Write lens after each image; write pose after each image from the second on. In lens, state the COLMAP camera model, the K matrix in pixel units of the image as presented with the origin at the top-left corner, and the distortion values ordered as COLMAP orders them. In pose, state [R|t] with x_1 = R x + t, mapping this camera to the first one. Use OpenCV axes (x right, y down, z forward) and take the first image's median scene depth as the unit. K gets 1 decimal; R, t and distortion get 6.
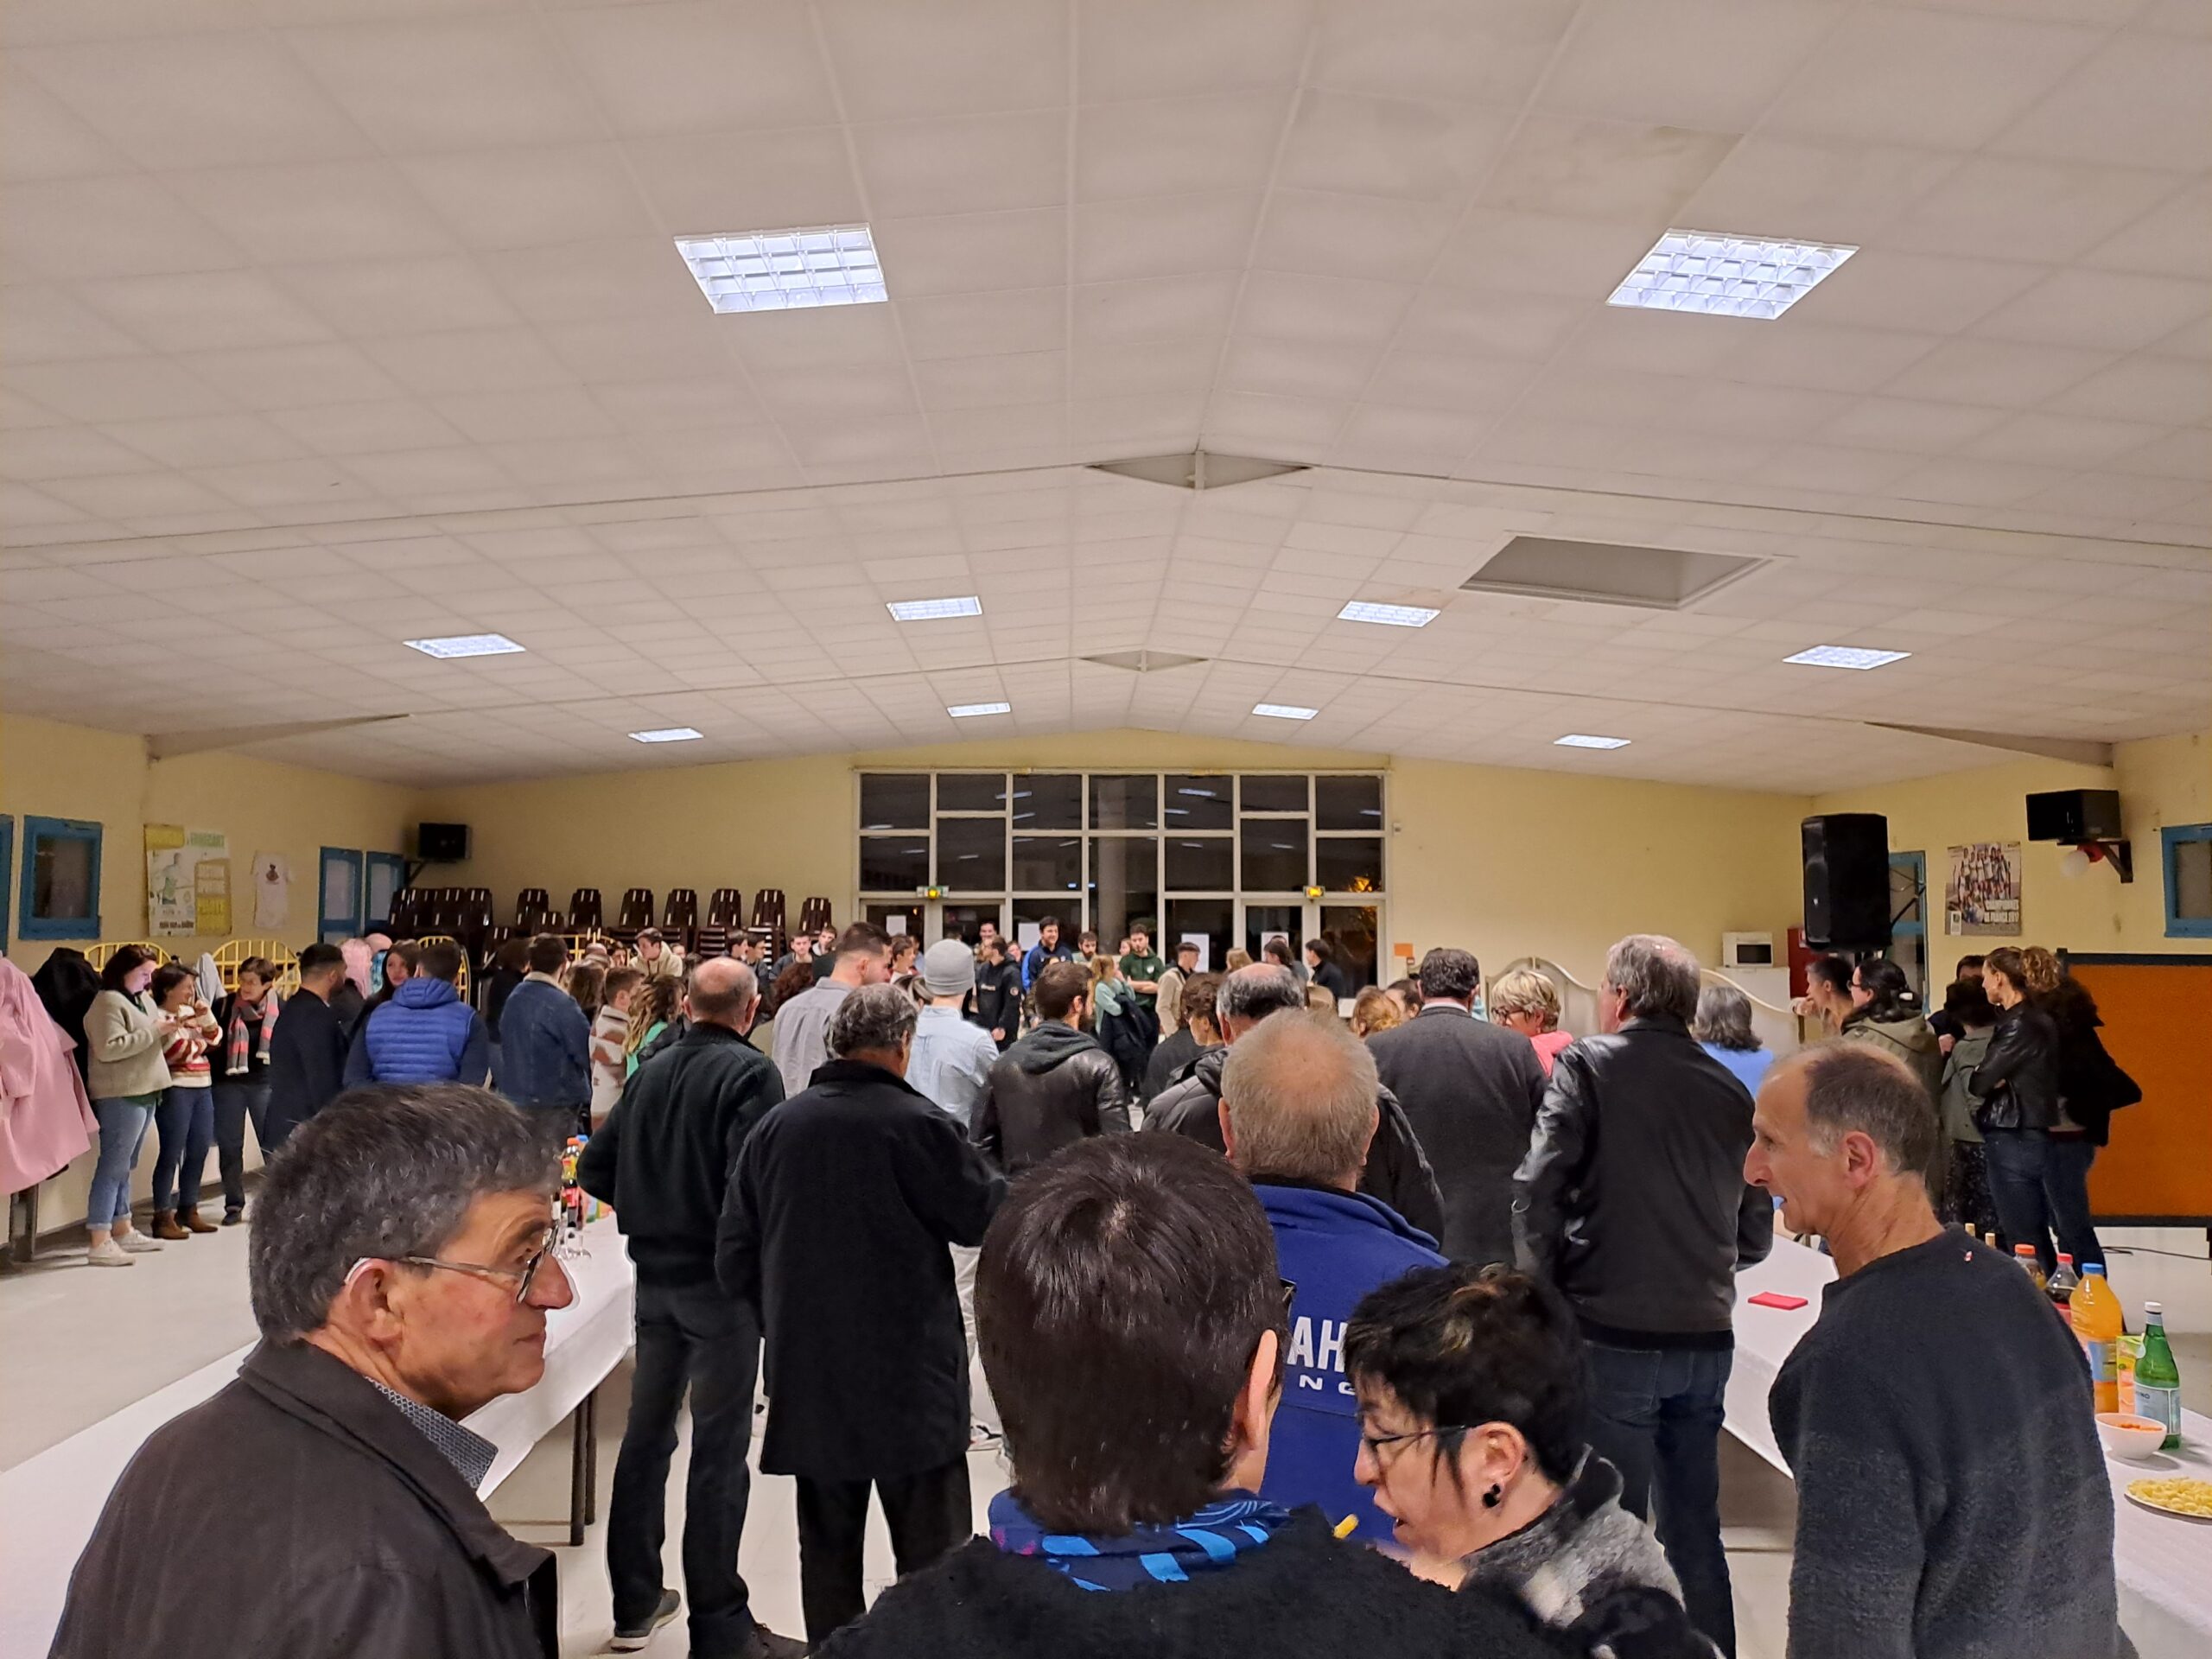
lens RADIAL K [[1610.3, 0, 1104.1], [0, 1610.3, 808.2], [0, 0, 1]] dist [0.091036, -0.089141]
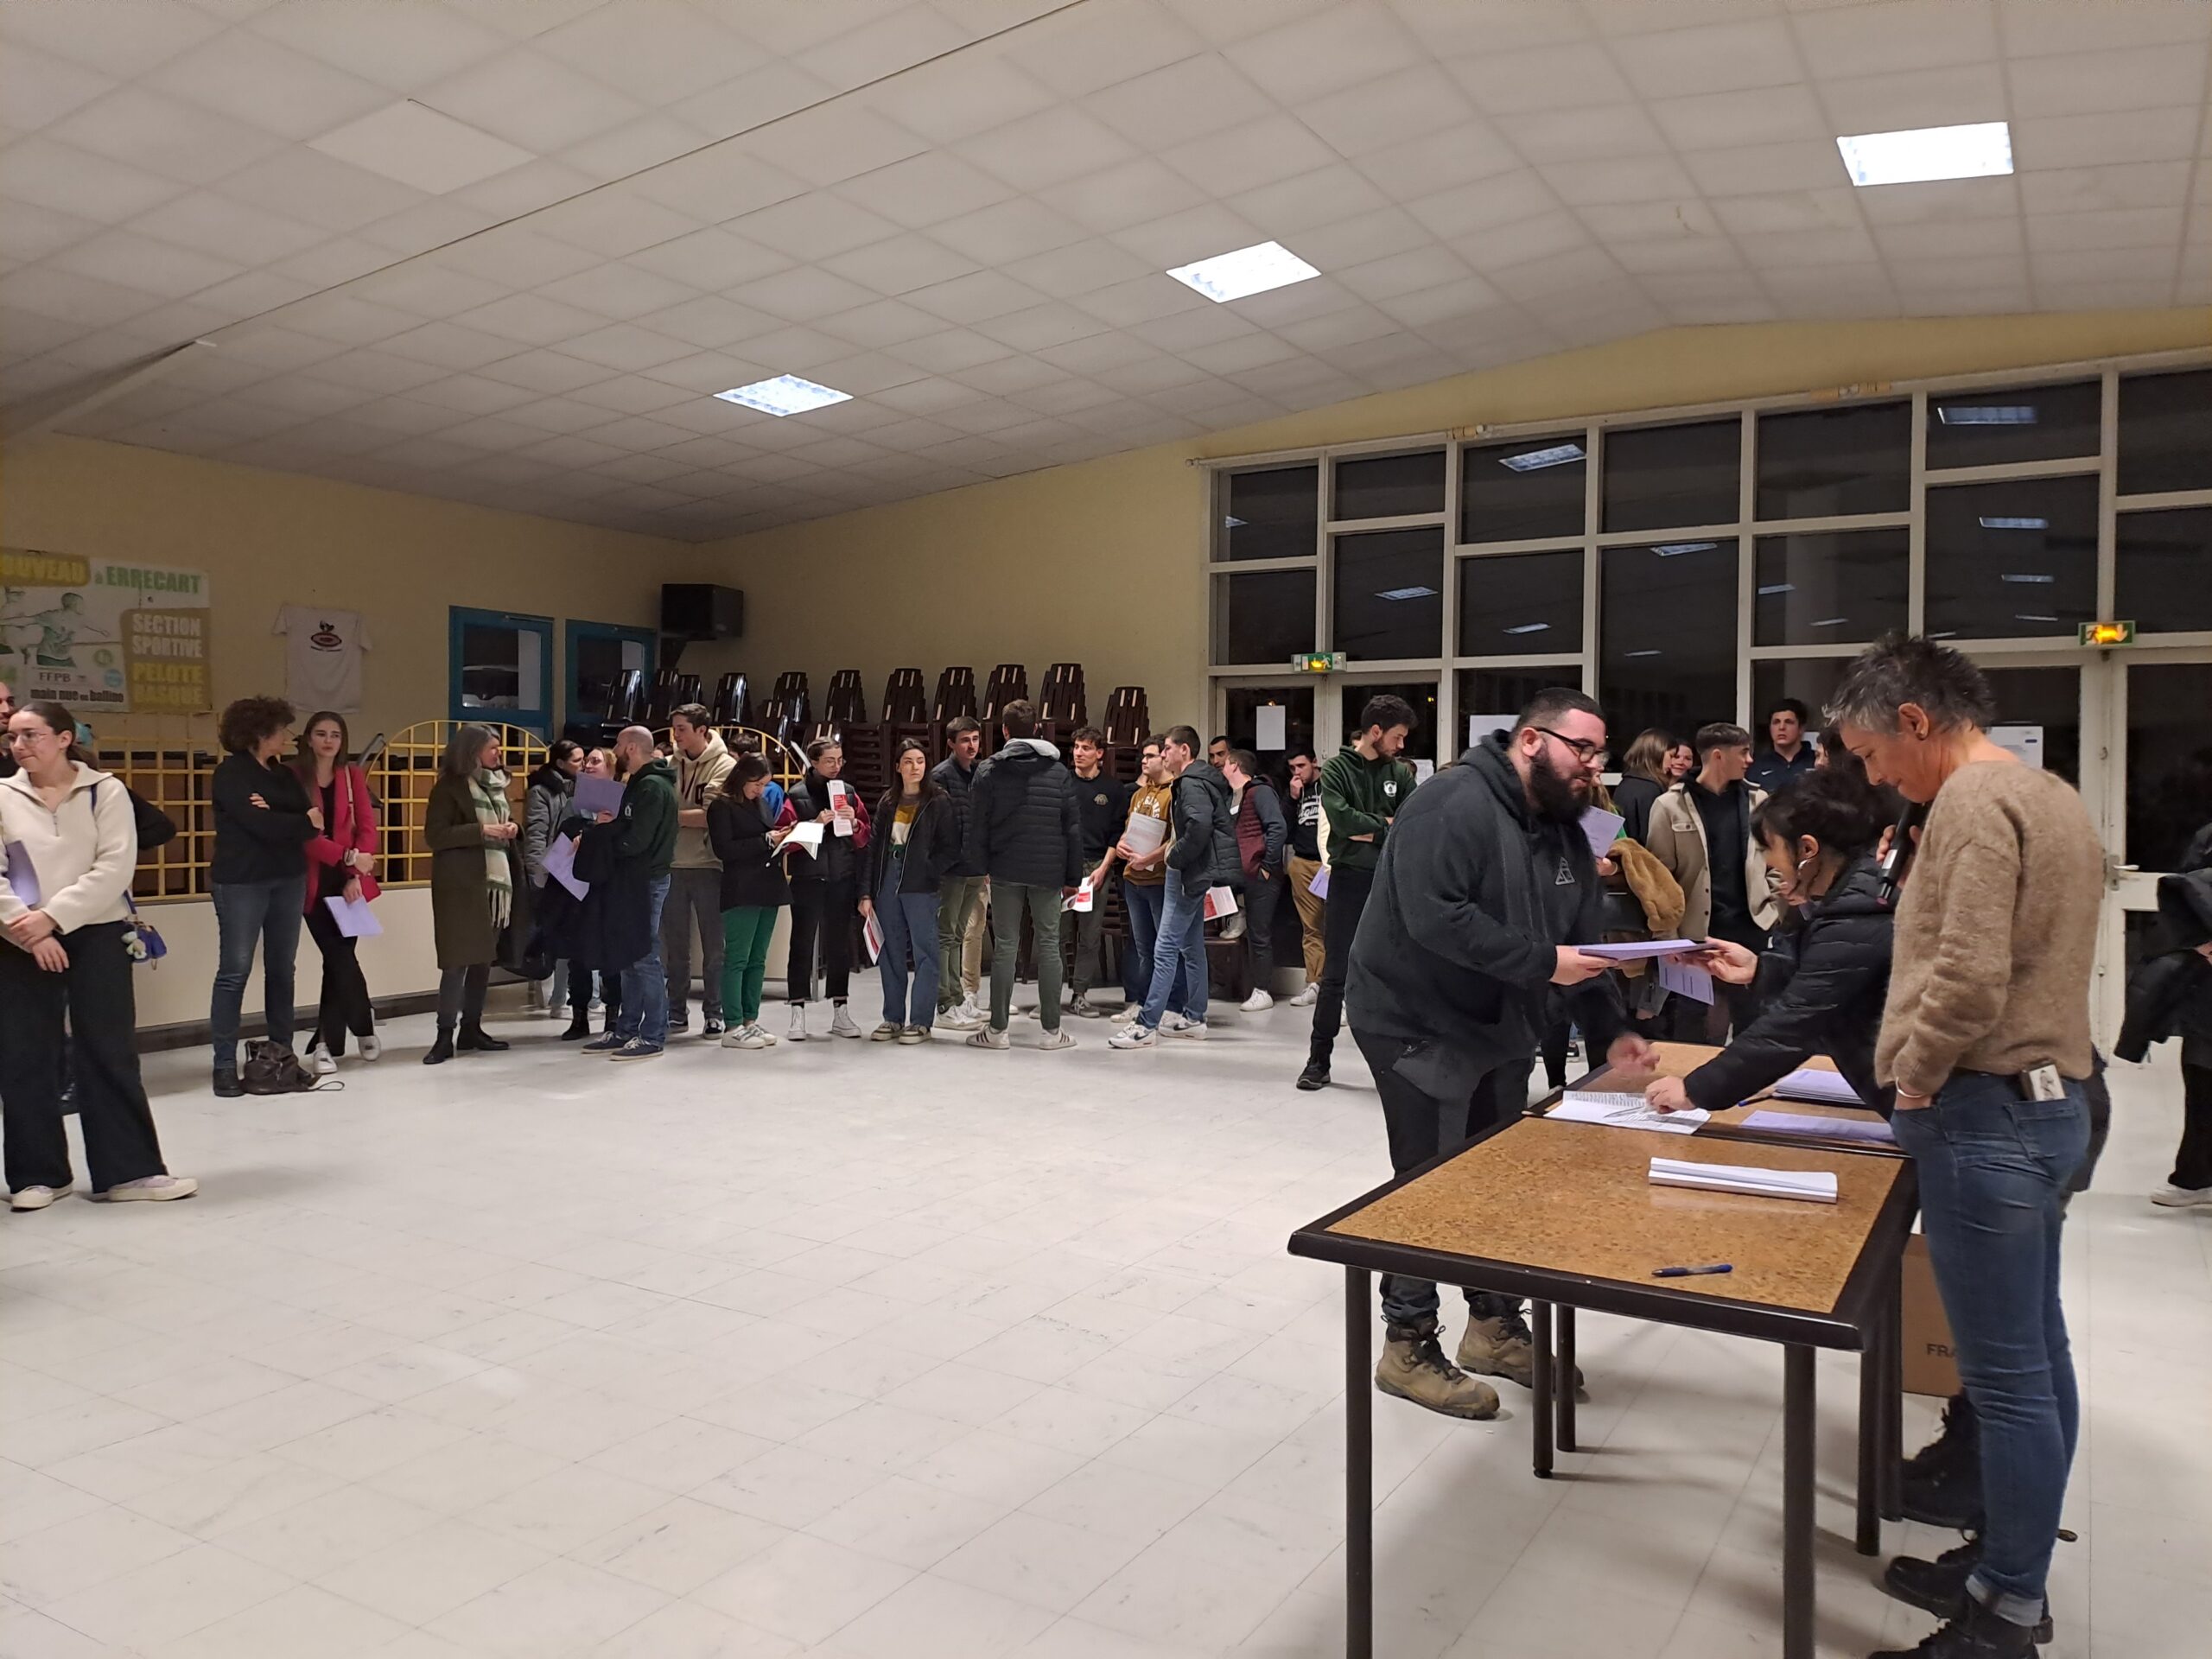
lens RADIAL K [[1610.3, 0, 1104.1], [0, 1610.3, 808.2], [0, 0, 1]] dist [0.091036, -0.089141]
pose [[0.851081, 0.015714, -0.524800, 0.133459], [0.029643, 0.996519, 0.077912, 0.056541], [0.524197, -0.081866, 0.847653, 0.460302]]
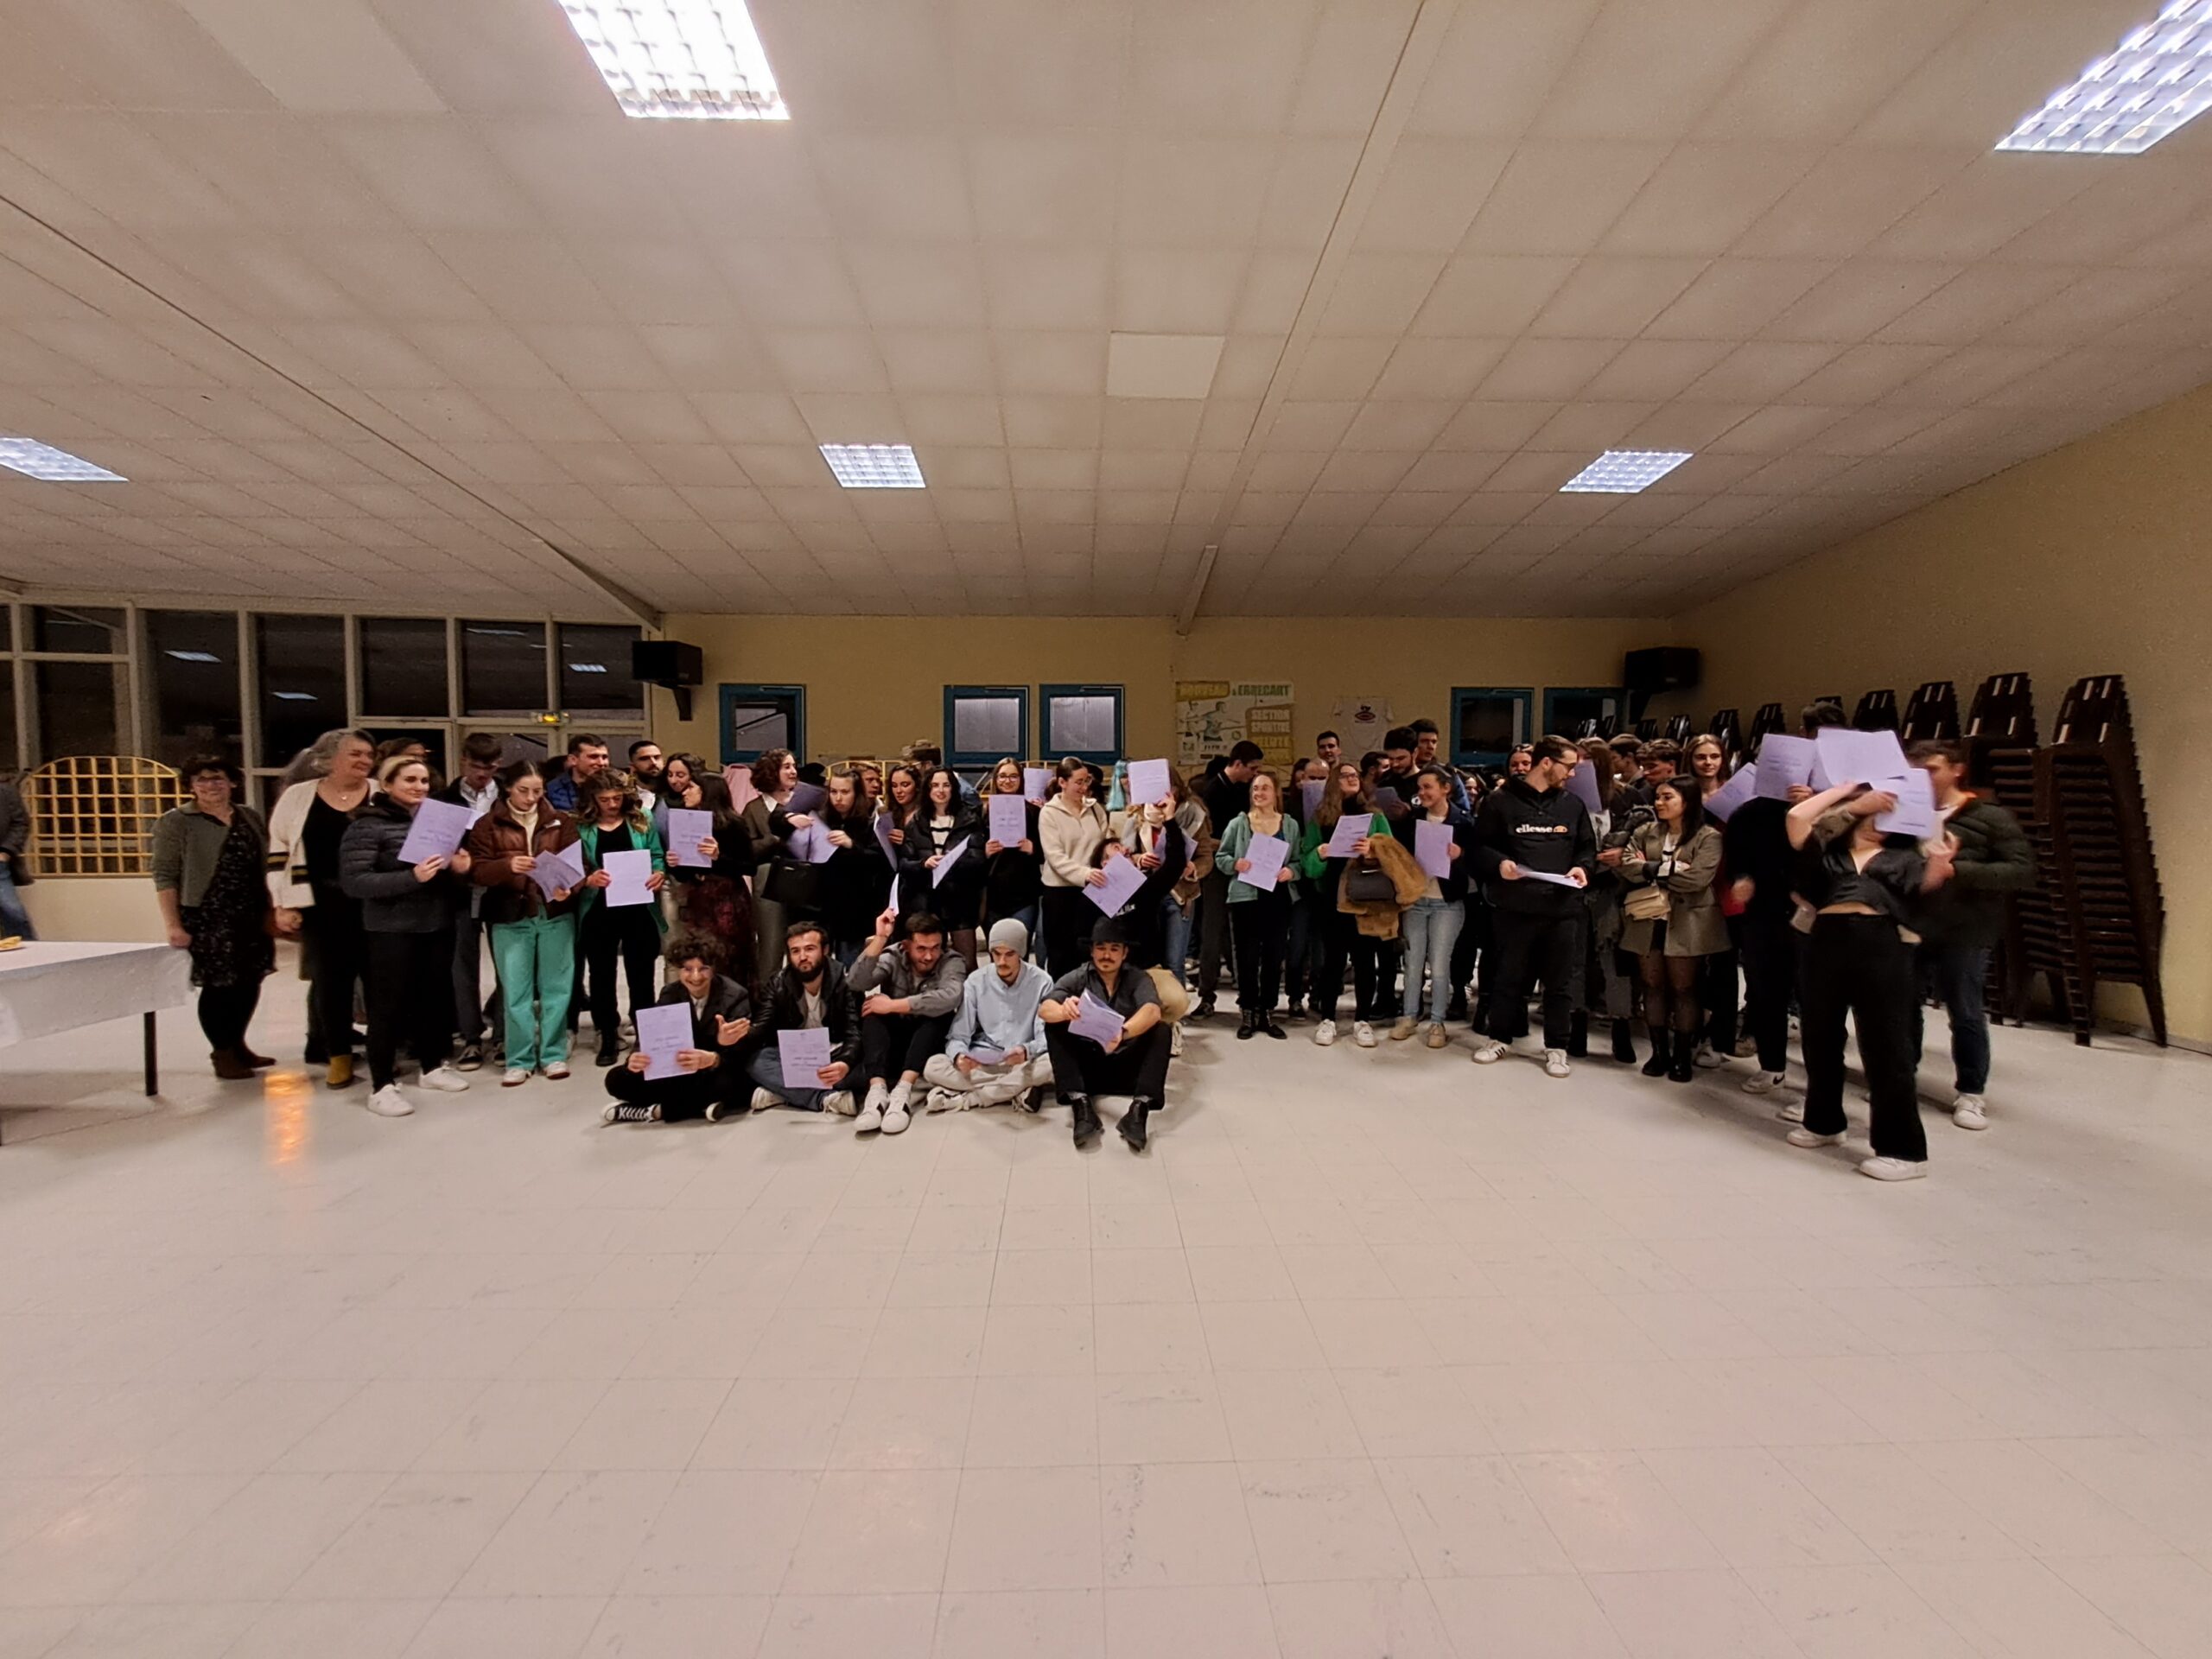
lens RADIAL K [[888.6, 0, 1130.3], [0, 888.6, 838.2], [0, 0, 1]] dist [-0.000274, 0.000120]
pose [[0.005965, 0.045719, -0.998937, 0.108218], [0.067611, 0.996650, 0.046018, 0.072002], [0.997694, -0.067814, 0.002854, 0.673995]]
